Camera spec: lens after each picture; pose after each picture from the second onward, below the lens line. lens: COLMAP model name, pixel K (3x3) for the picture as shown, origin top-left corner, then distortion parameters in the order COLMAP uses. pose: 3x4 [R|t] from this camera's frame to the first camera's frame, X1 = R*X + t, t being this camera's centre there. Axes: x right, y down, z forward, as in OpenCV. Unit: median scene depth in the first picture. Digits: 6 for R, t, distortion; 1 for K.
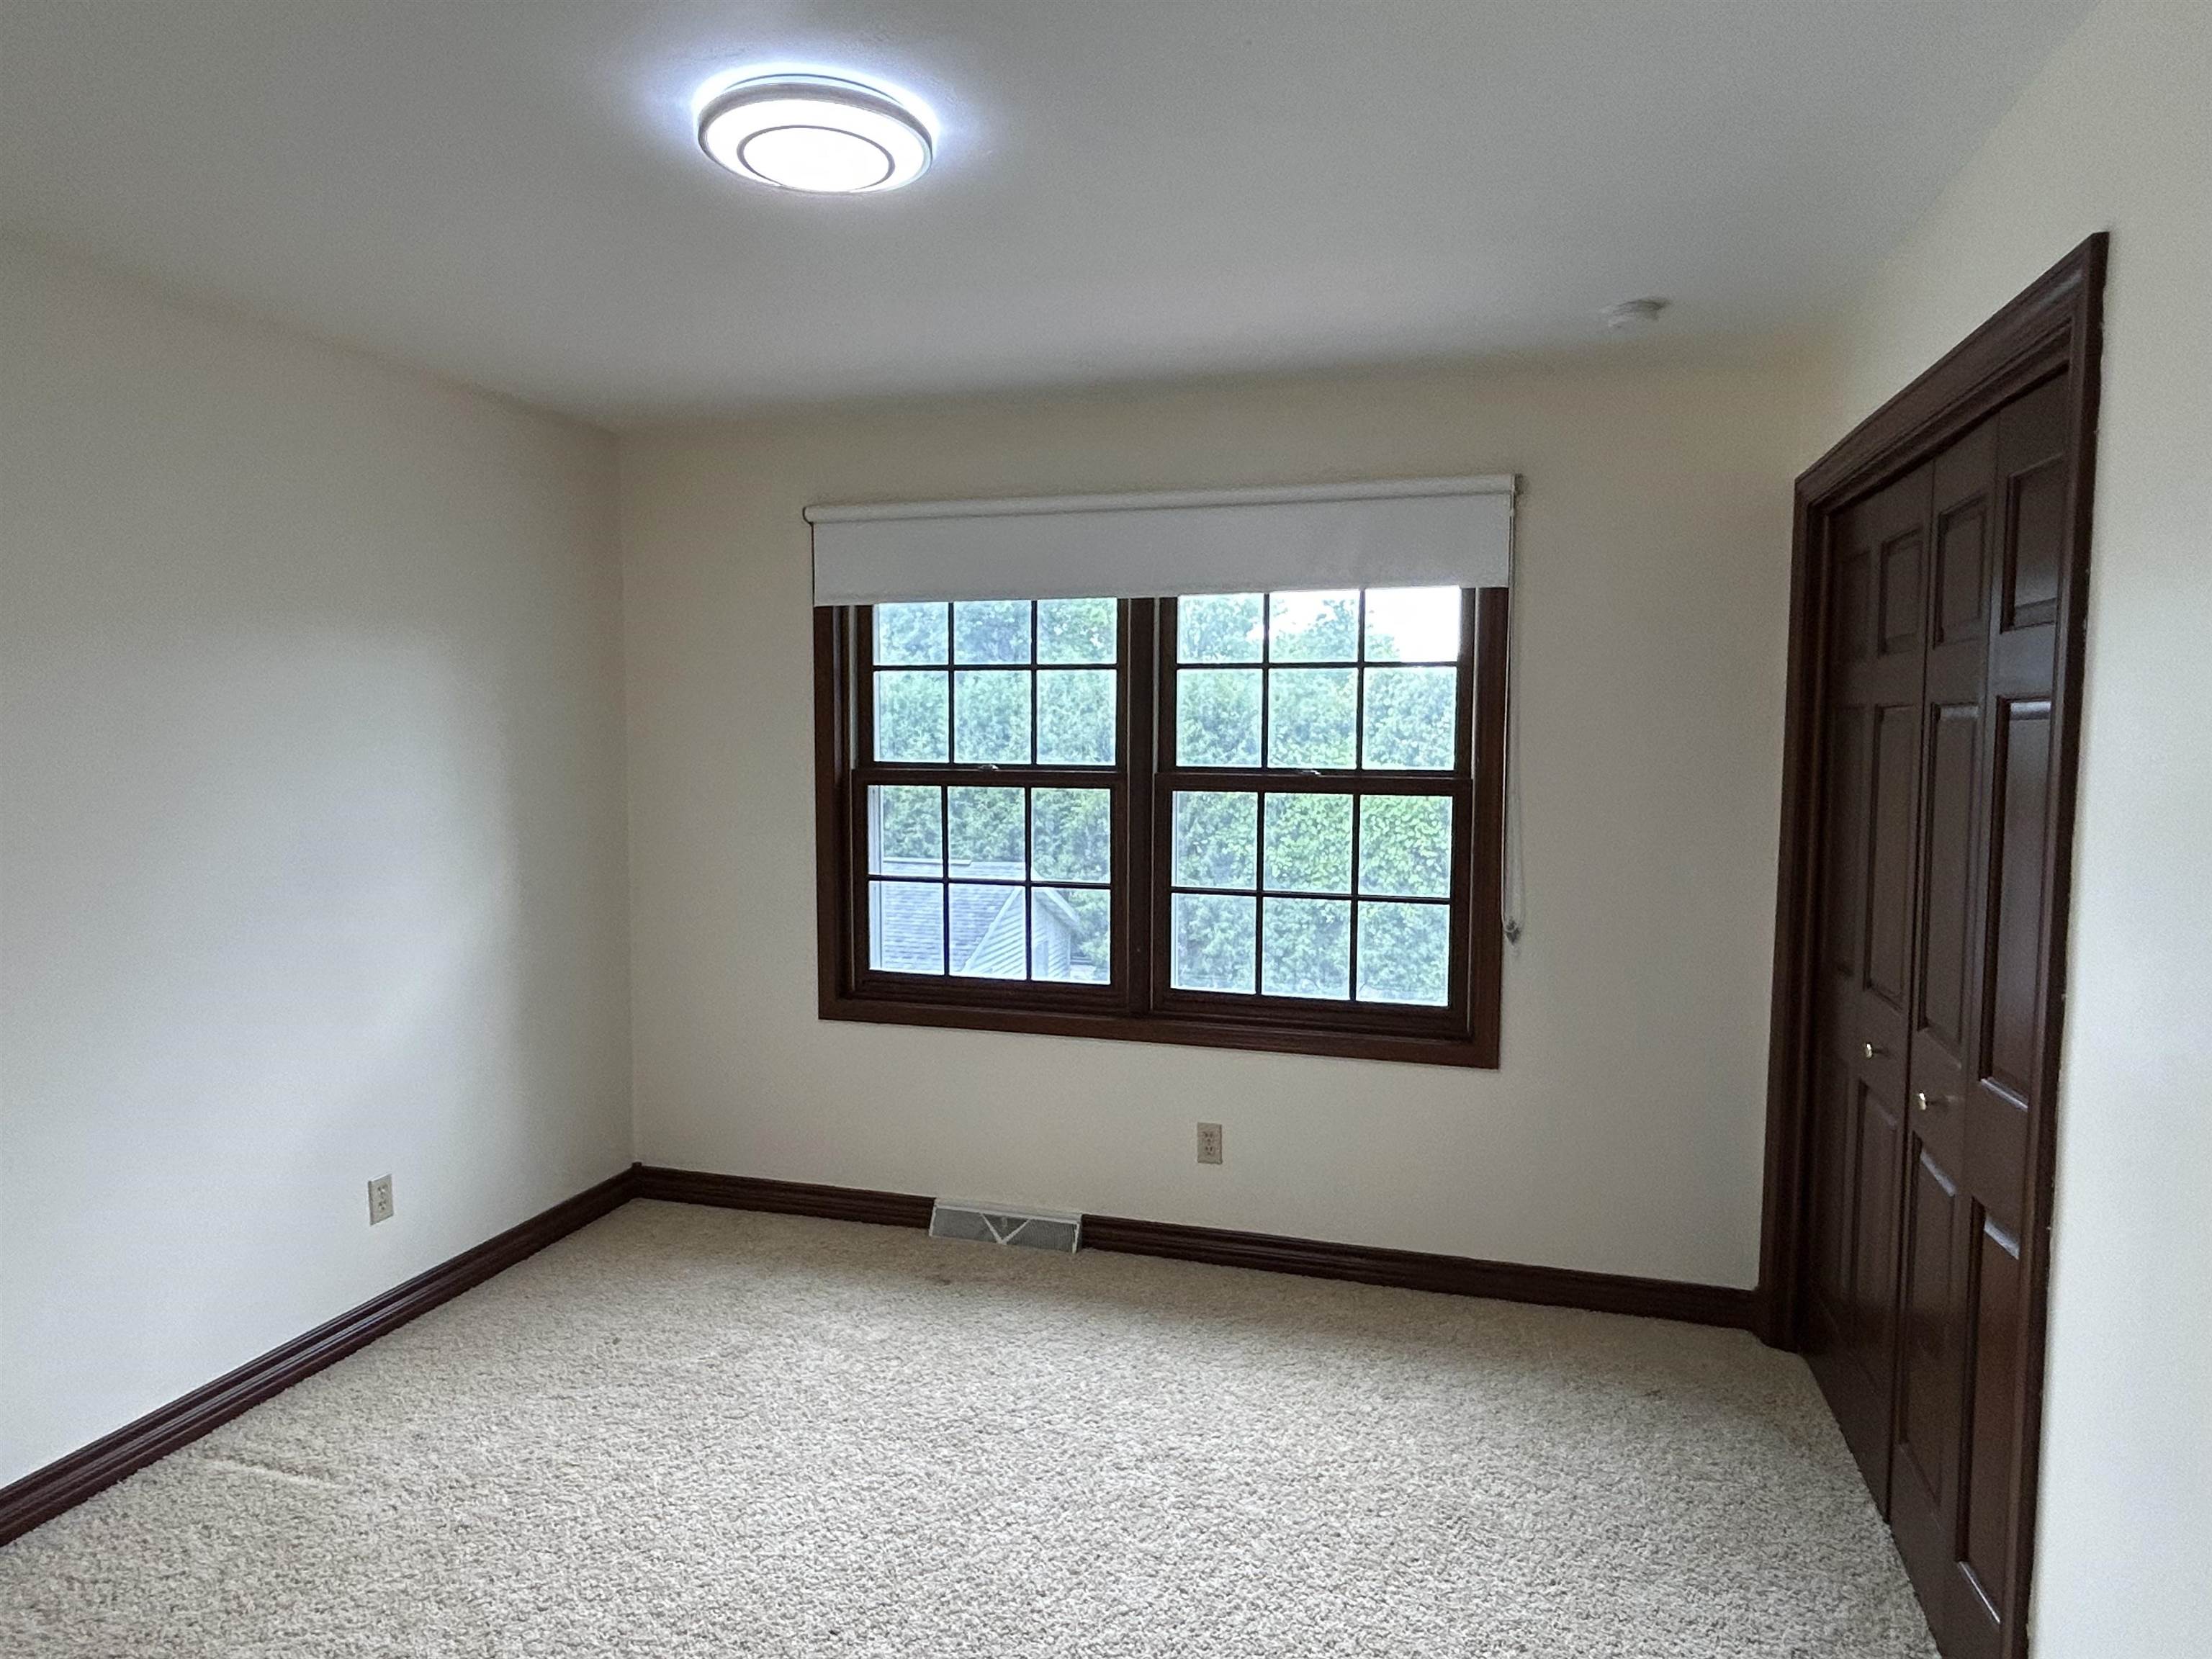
lens RADIAL K [[1305.9, 0, 1117.3], [0, 1305.9, 836.9], [0, 0, 1]] dist [-0.018131, -0.000160]
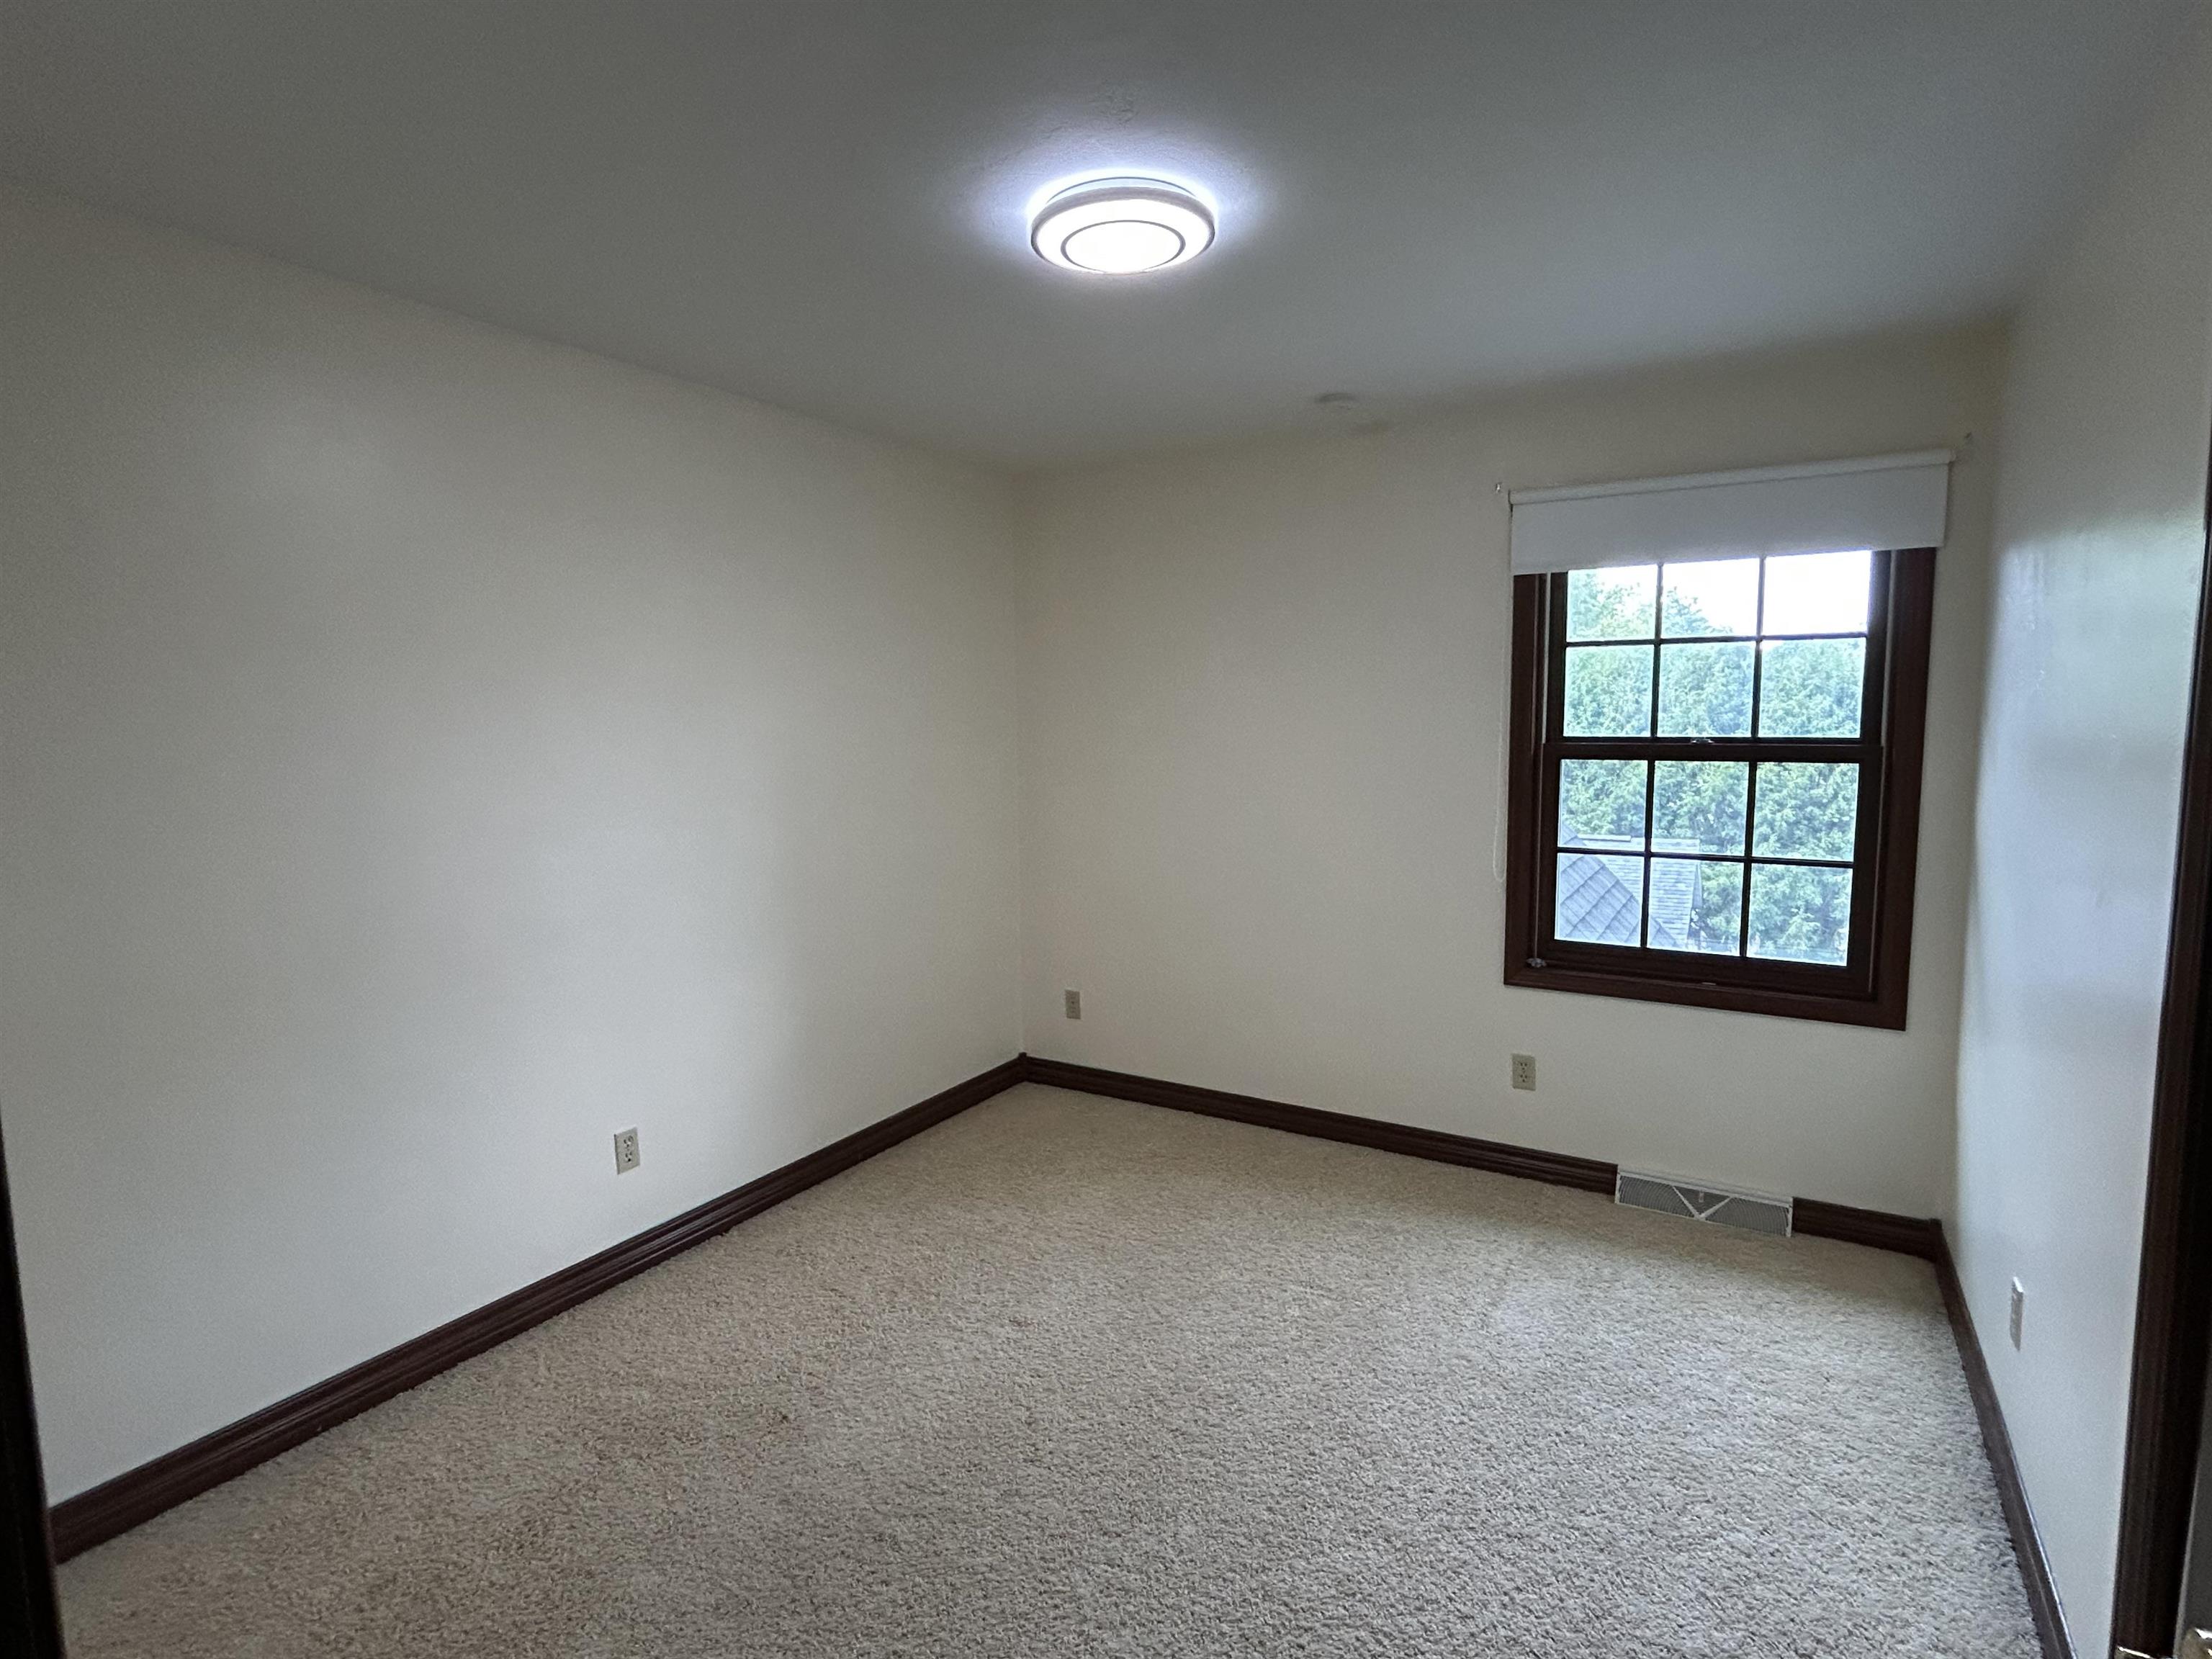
lens RADIAL K [[1072.5, 0, 1094.2], [0, 1072.5, 812.5], [0, 0, 1]] dist [0.000677, -0.000289]
pose [[0.967386, 0.008557, -0.253164, -0.184443], [-0.004551, 0.999855, 0.016407, -0.005692], [0.253268, -0.014720, 0.967284, 0.051148]]
